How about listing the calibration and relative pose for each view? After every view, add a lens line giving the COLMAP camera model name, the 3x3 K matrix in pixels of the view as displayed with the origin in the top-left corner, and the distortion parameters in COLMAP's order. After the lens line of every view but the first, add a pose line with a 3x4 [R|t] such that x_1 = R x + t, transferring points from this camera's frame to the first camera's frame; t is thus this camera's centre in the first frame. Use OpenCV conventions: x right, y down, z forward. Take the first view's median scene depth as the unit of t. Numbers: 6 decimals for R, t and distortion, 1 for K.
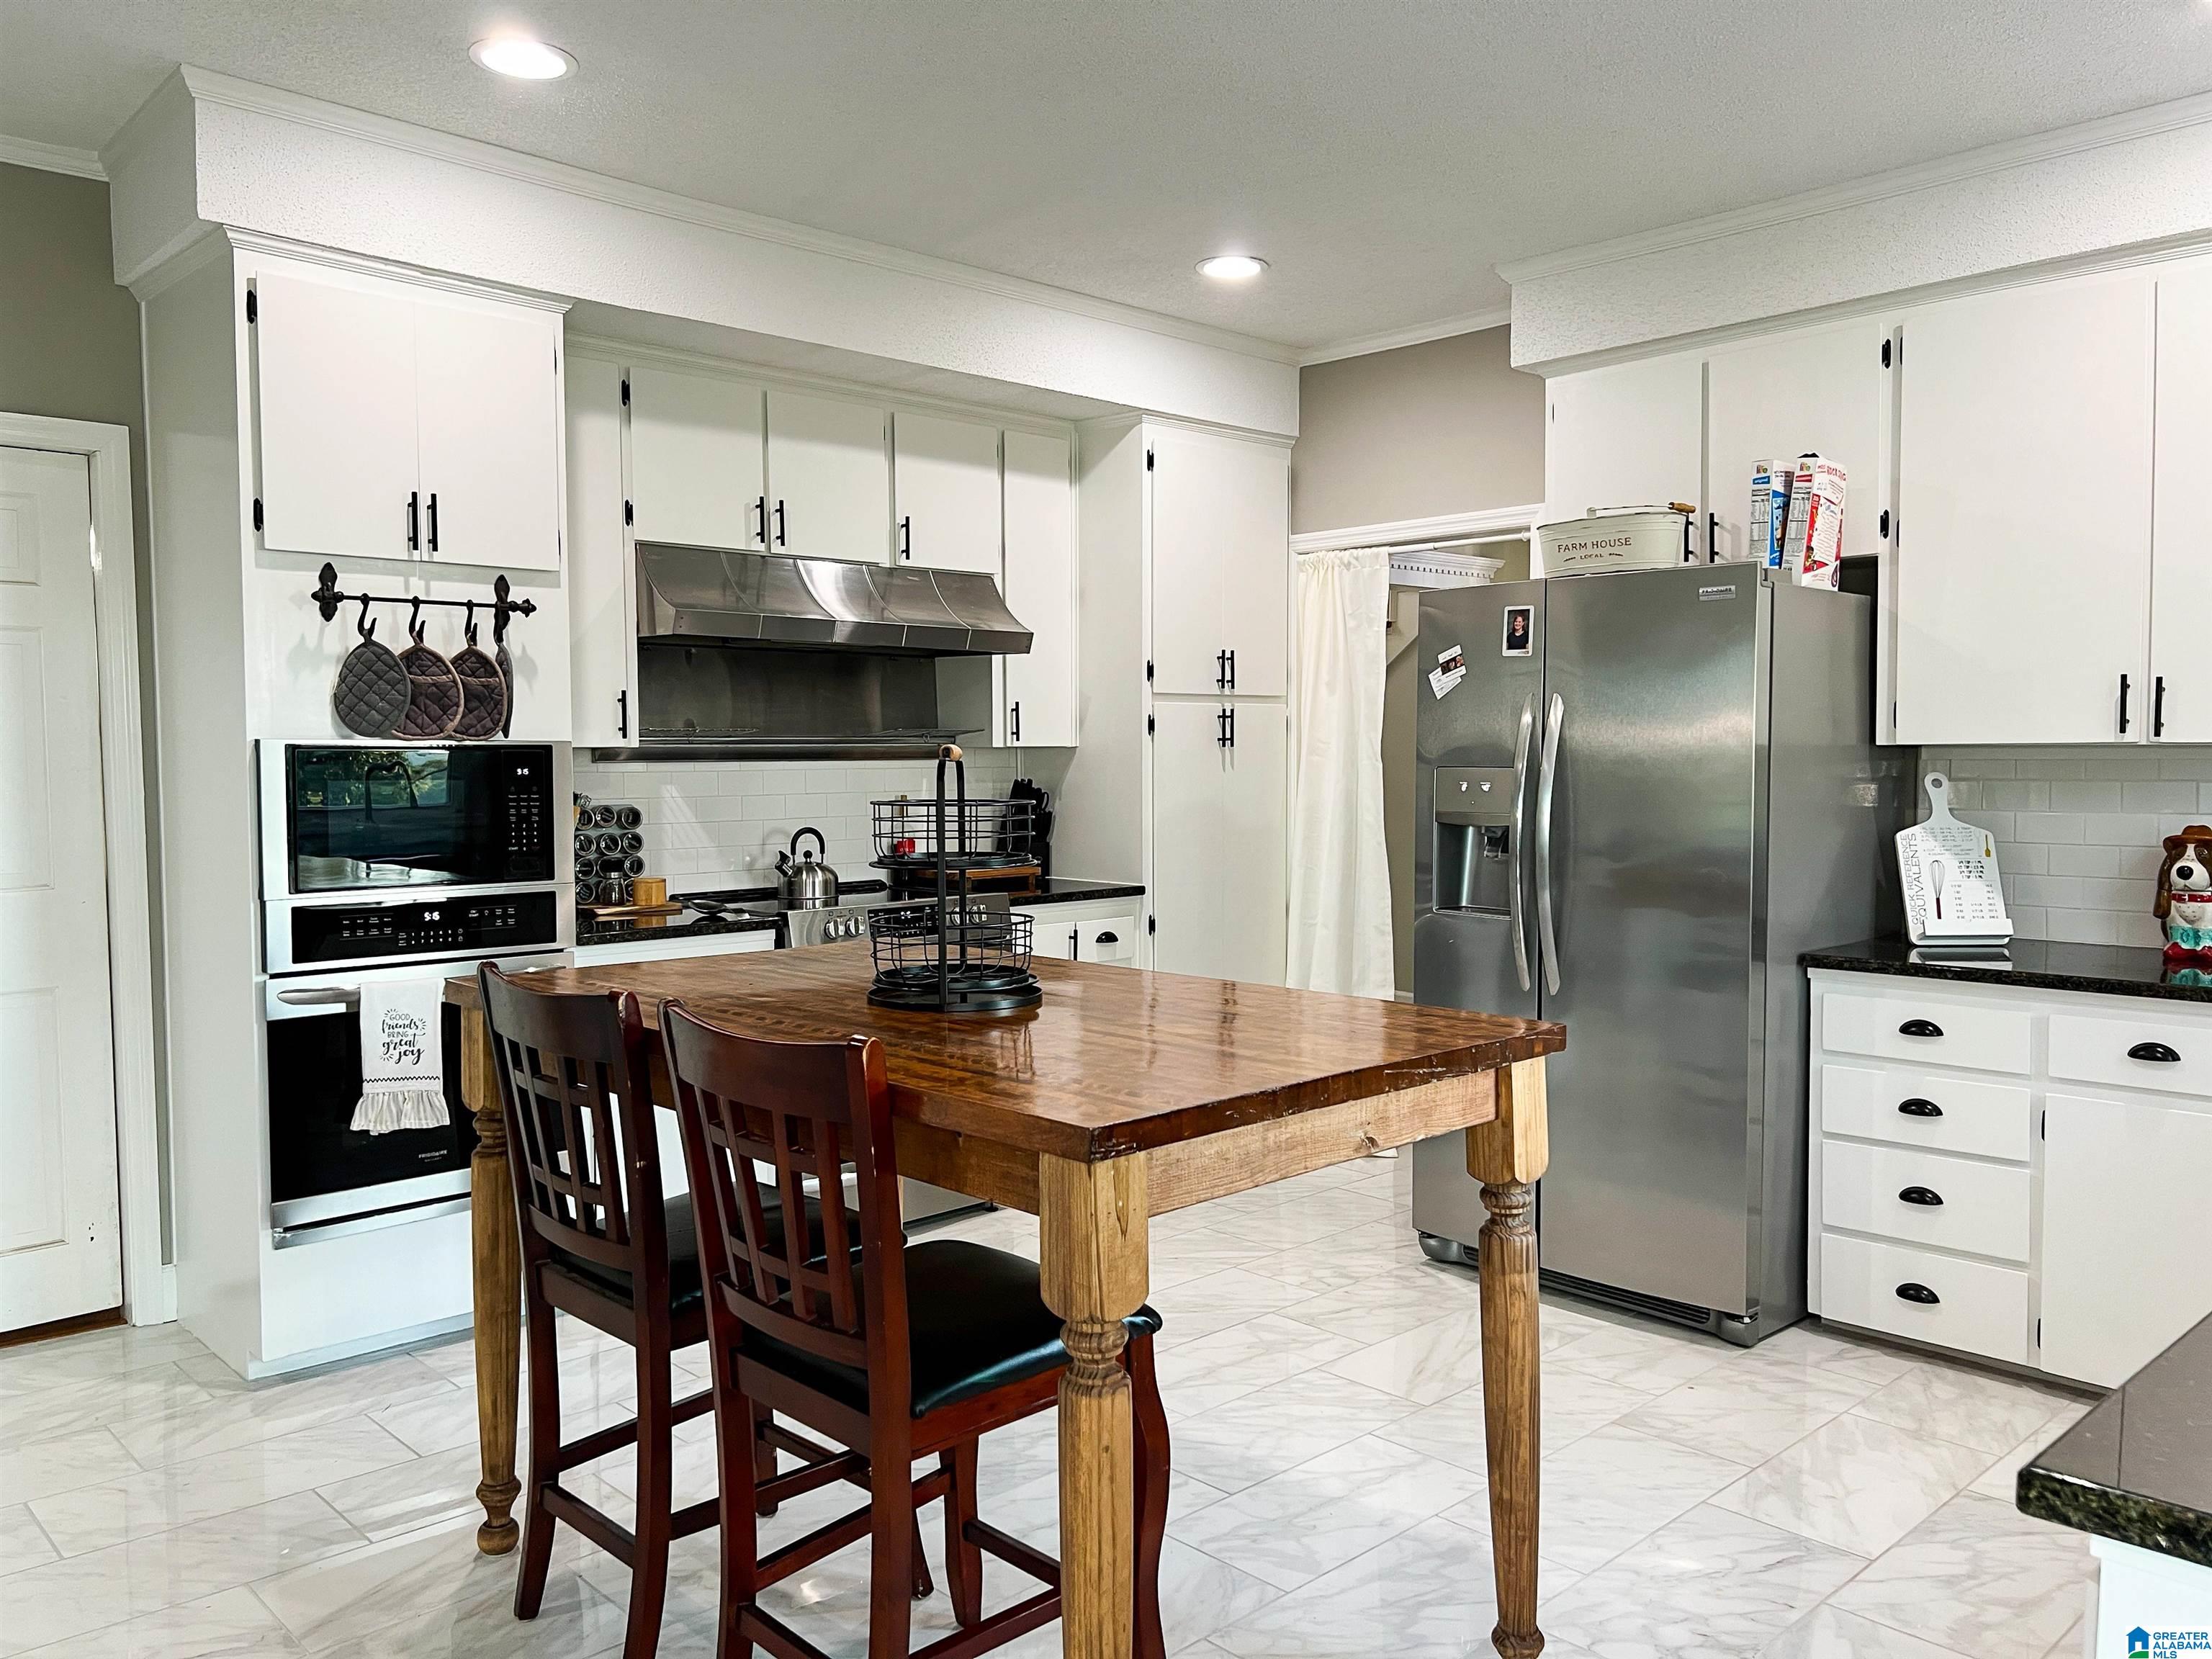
lens RADIAL K [[1665.1, 0, 1109.6], [0, 1665.1, 830.2], [0, 0, 1]] dist [0.050428, -0.048514]
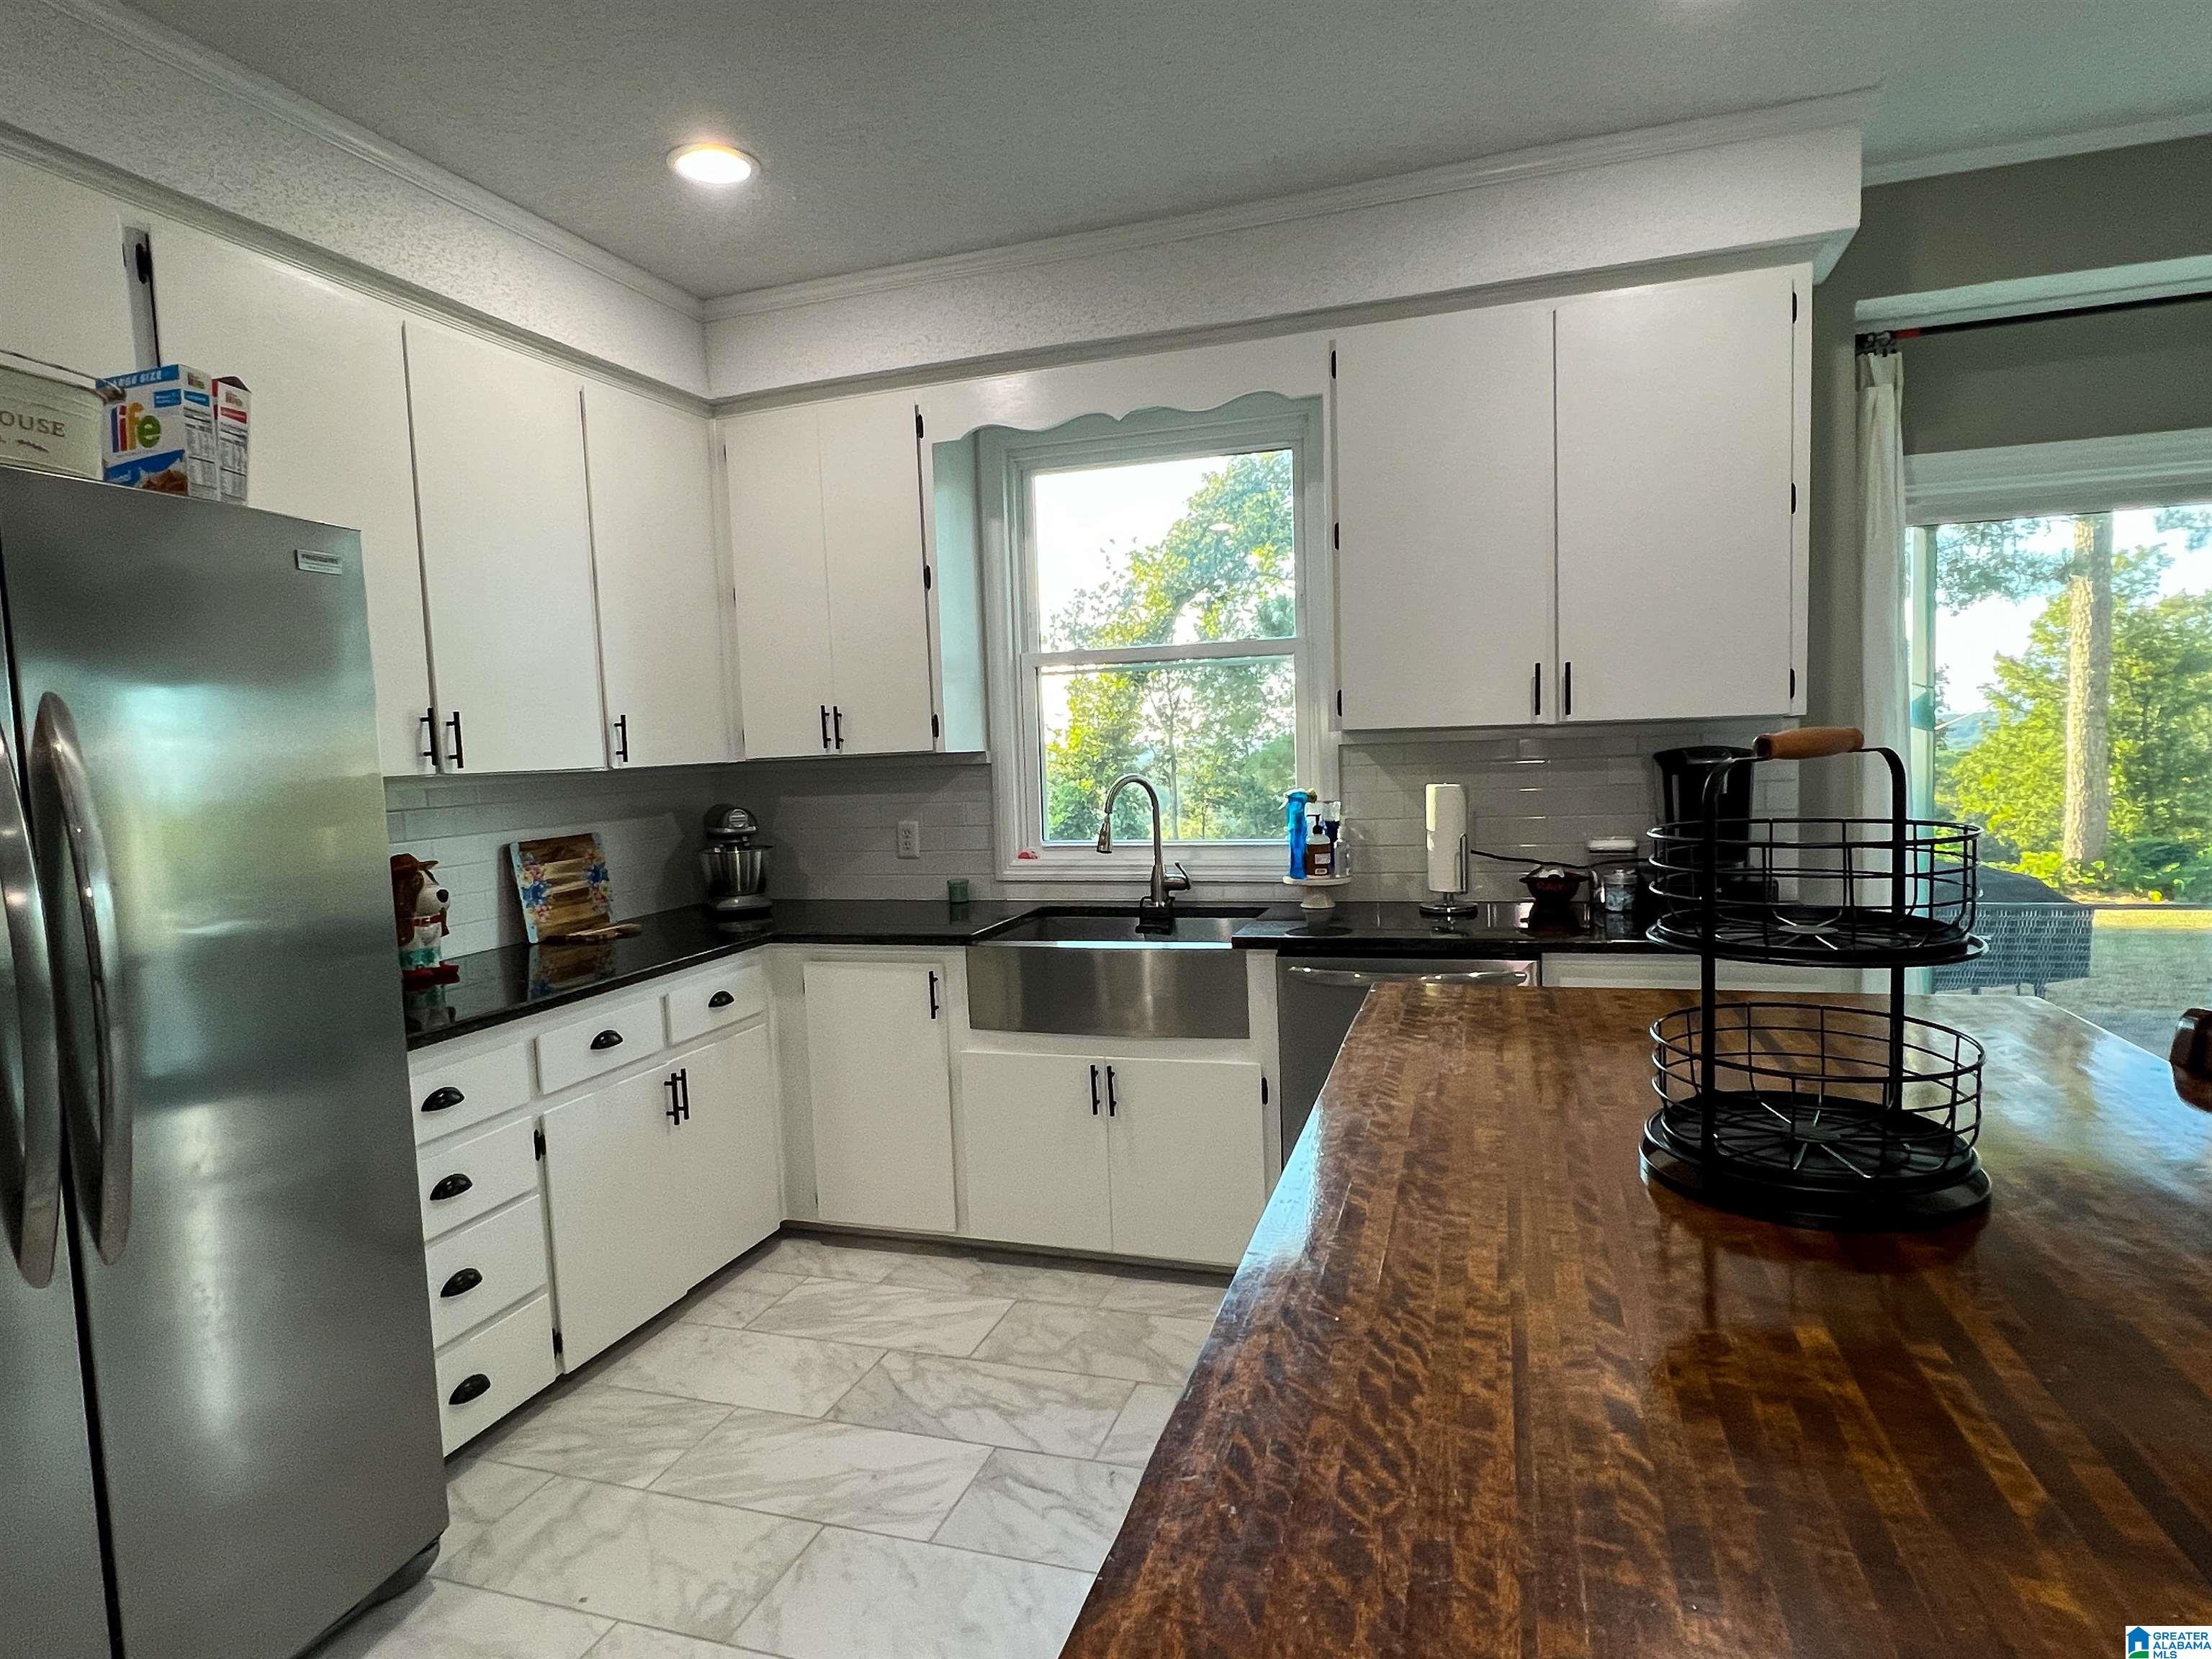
lens RADIAL K [[1205.4, 0, 1113.2], [0, 1205.4, 839.3], [0, 0, 1]] dist [-0.005005, -0.000363]
pose [[-0.477220, -0.045587, 0.877601, -0.249783], [0.083613, 0.991767, 0.096985, -0.051227], [-0.874797, 0.119662, -0.469480, 1.043768]]
